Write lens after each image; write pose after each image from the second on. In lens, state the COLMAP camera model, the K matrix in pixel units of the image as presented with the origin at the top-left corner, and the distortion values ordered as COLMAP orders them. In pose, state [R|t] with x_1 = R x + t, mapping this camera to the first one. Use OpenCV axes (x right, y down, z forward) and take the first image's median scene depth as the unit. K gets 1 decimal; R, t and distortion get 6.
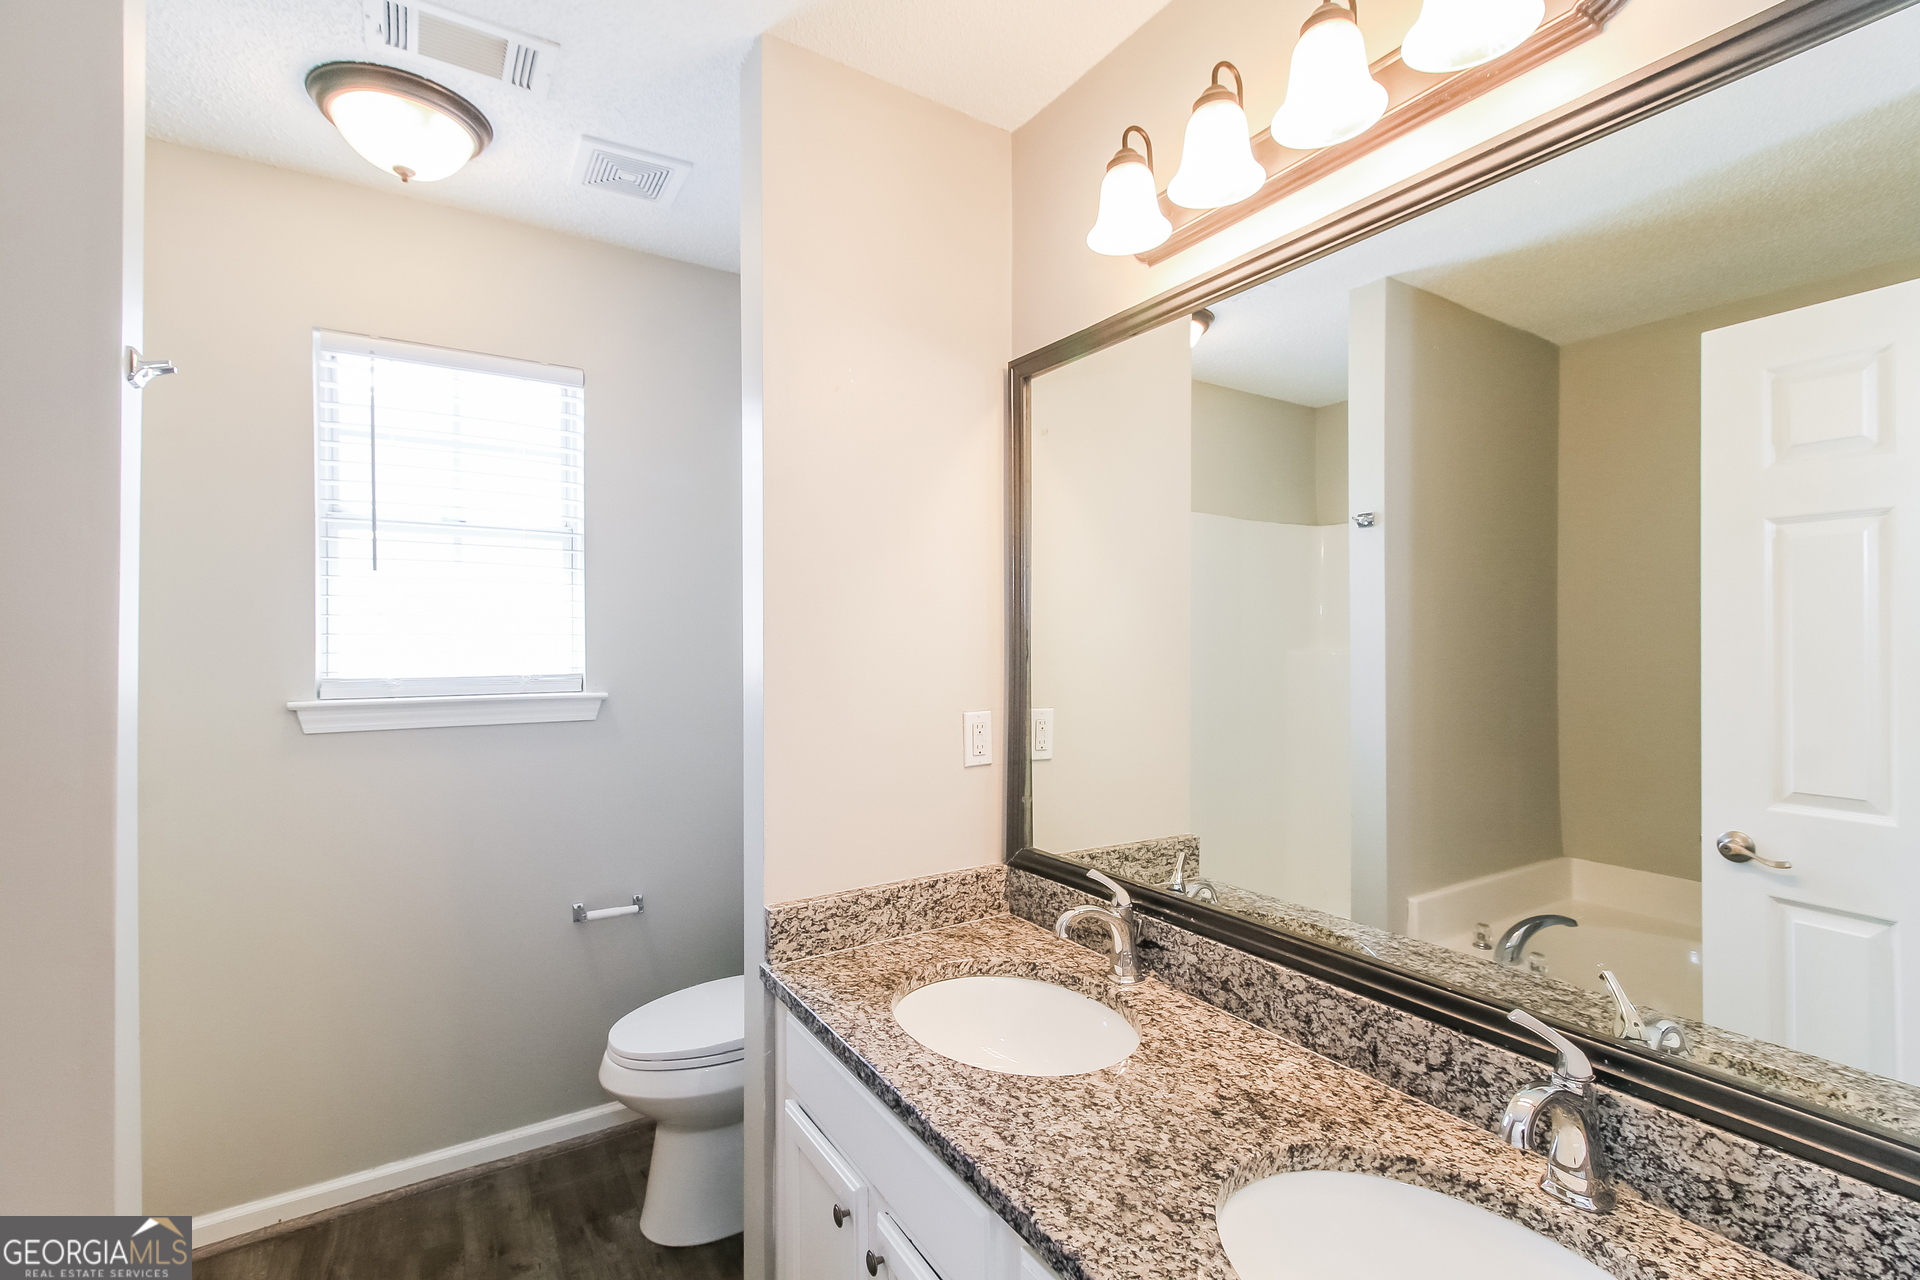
lens RADIAL K [[866.8, 0, 973.5], [0, 866.8, 641.4], [0, 0, 1]] dist [0.018744, -0.010791]
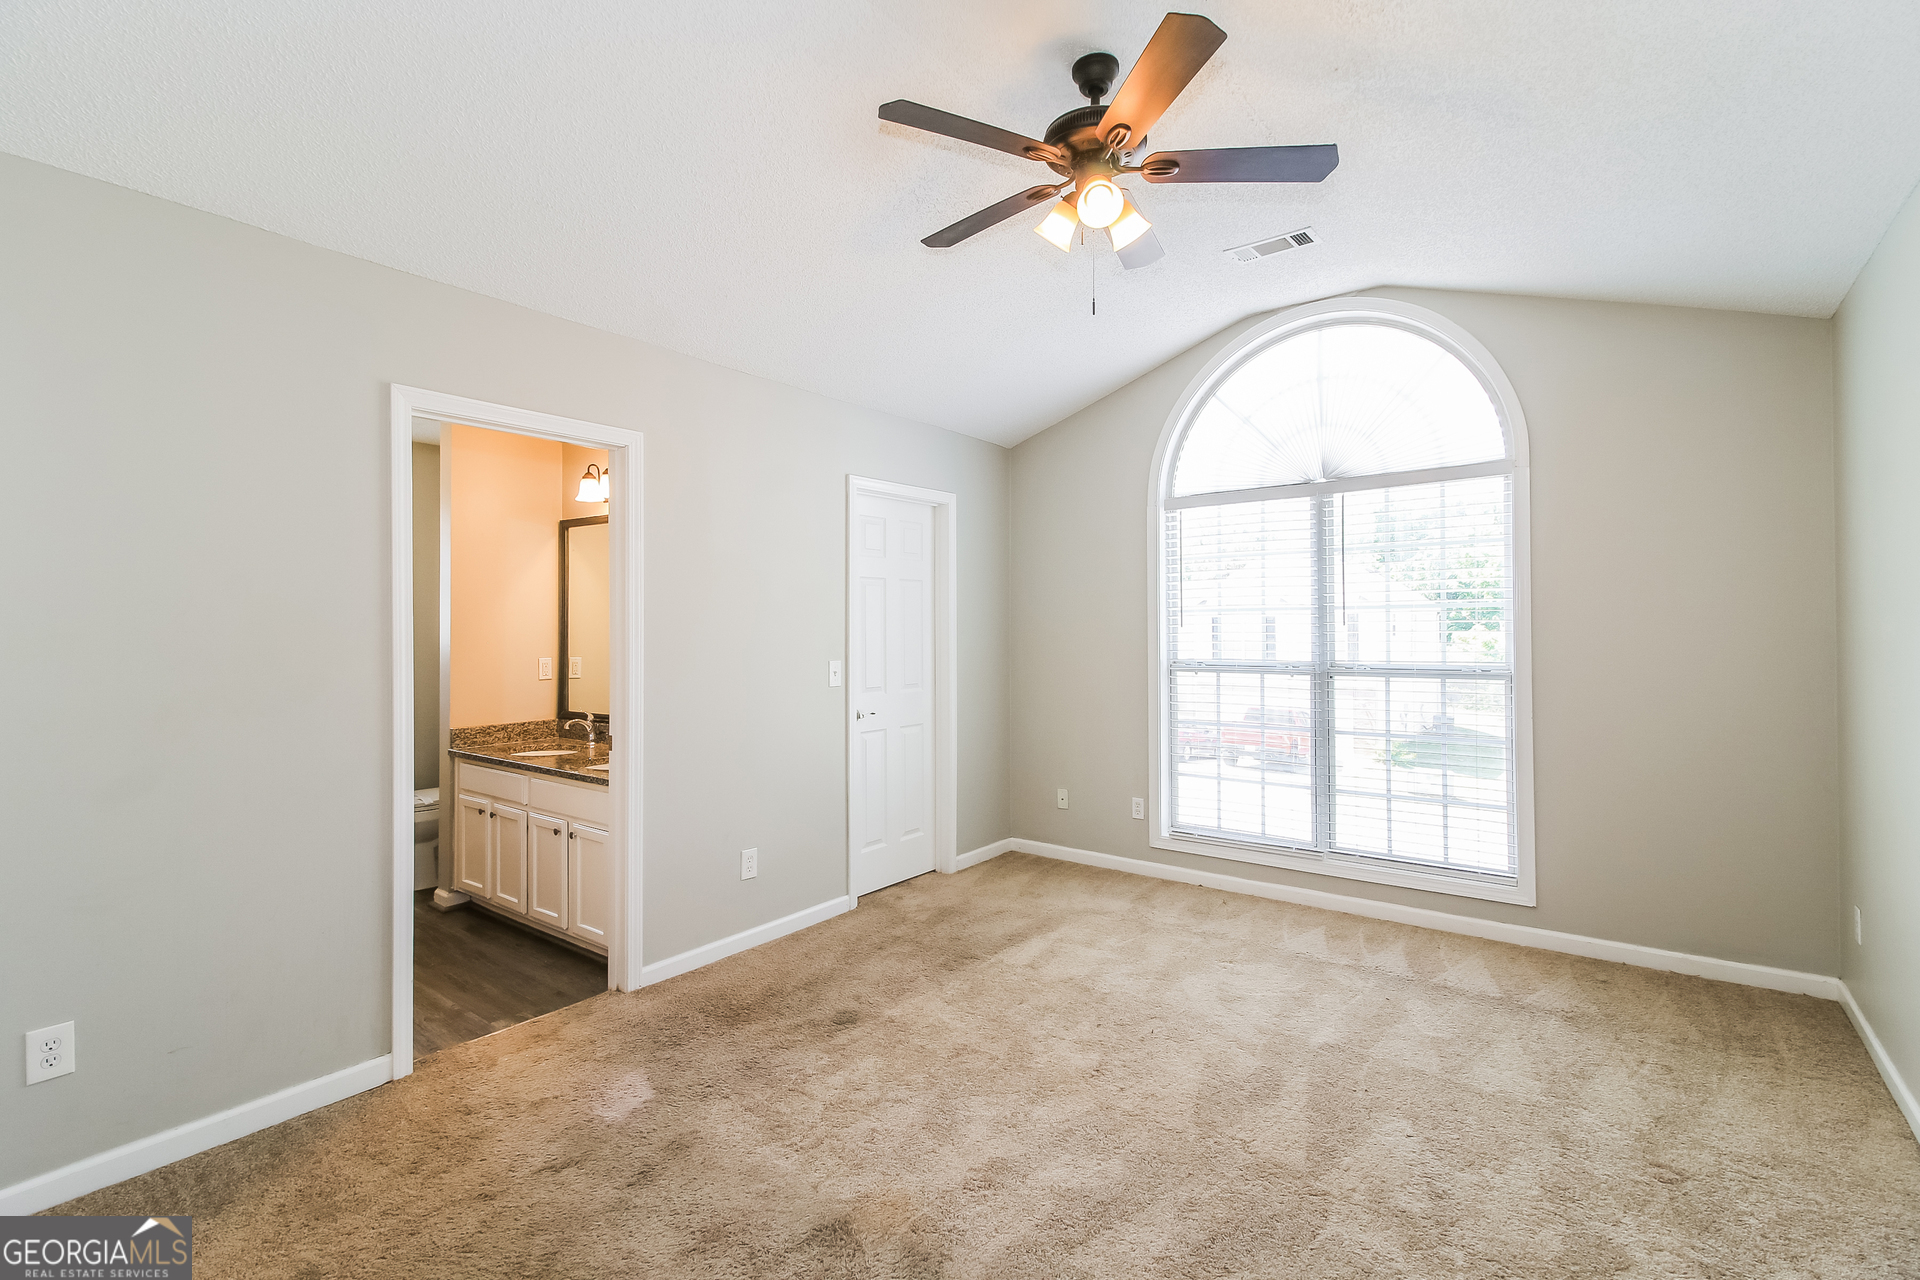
lens RADIAL K [[866.8, 0, 973.5], [0, 866.8, 641.4], [0, 0, 1]] dist [0.018744, -0.010791]
pose [[0.937723, 0.009233, 0.347262, 0.297934], [-0.012951, 0.999881, 0.008389, -0.004984], [-0.347143, -0.012364, 0.937731, -1.830712]]
